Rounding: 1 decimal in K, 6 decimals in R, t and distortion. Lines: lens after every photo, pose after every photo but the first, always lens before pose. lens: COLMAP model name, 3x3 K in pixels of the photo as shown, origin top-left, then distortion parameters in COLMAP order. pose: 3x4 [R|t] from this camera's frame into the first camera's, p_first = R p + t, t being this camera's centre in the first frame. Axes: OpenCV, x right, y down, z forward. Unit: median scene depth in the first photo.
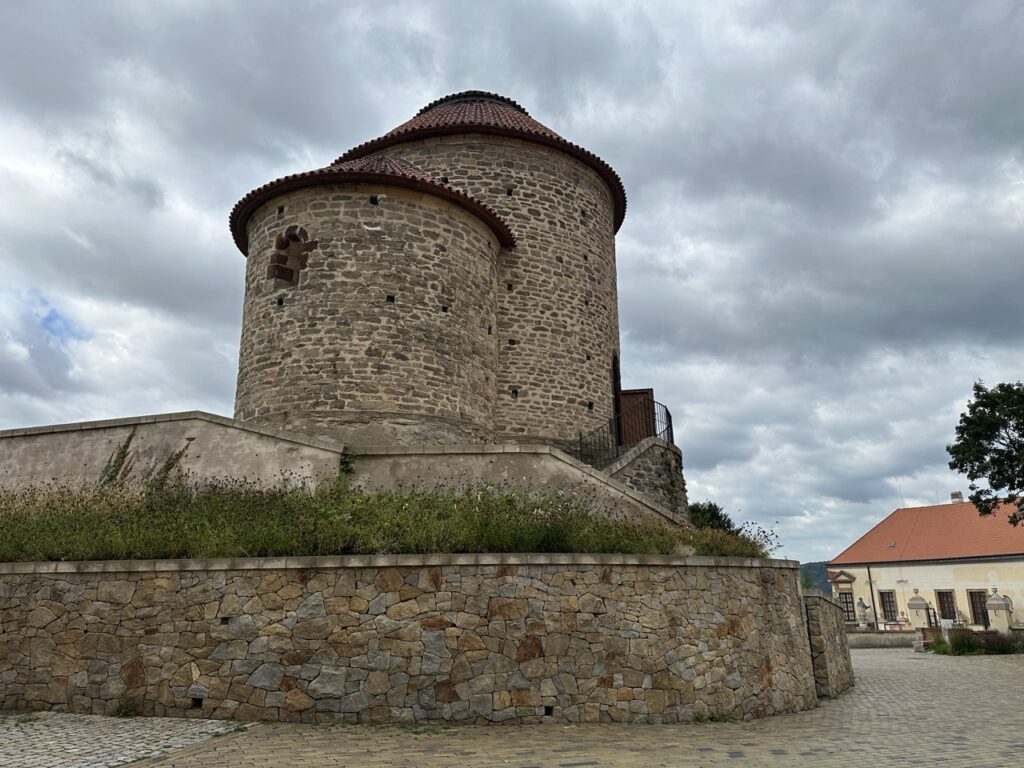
lens RADIAL K [[707.2, 0, 512.0], [0, 707.2, 384.0], [0, 0, 1]] dist [0.045881, -0.080055]
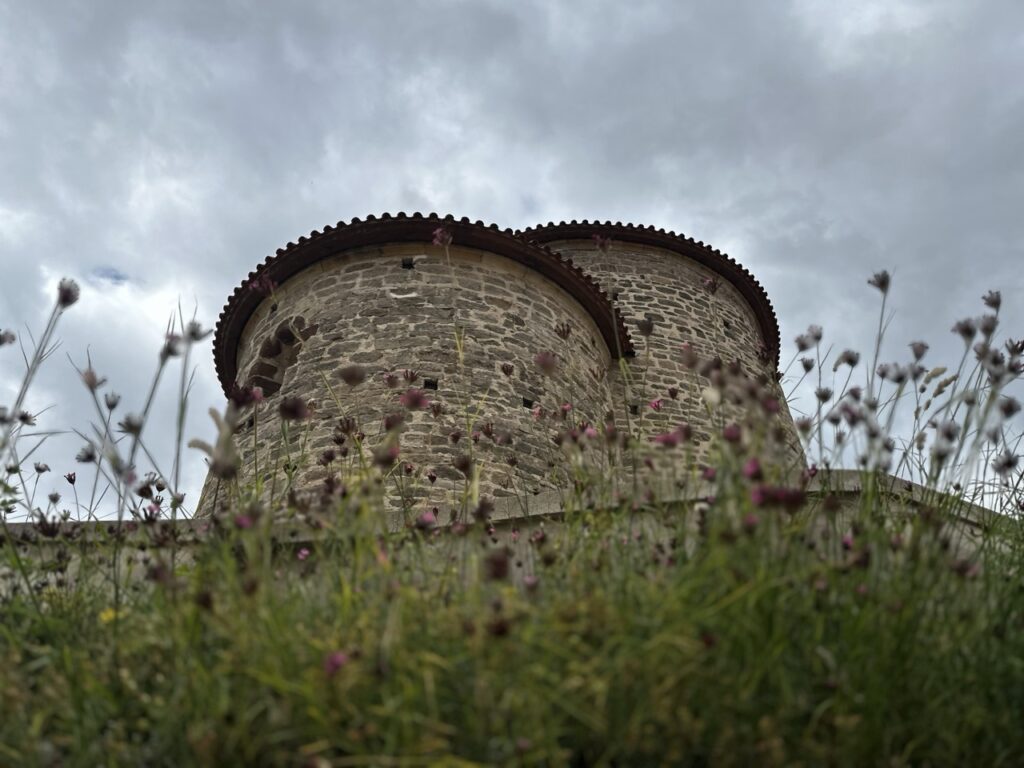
lens RADIAL K [[707.2, 0, 512.0], [0, 707.2, 384.0], [0, 0, 1]] dist [0.045881, -0.080055]
pose [[0.986898, -0.121311, -0.106374, -0.045518], [0.058006, 0.881990, -0.467684, 0.143394], [0.150556, 0.455387, 0.877471, 0.497247]]
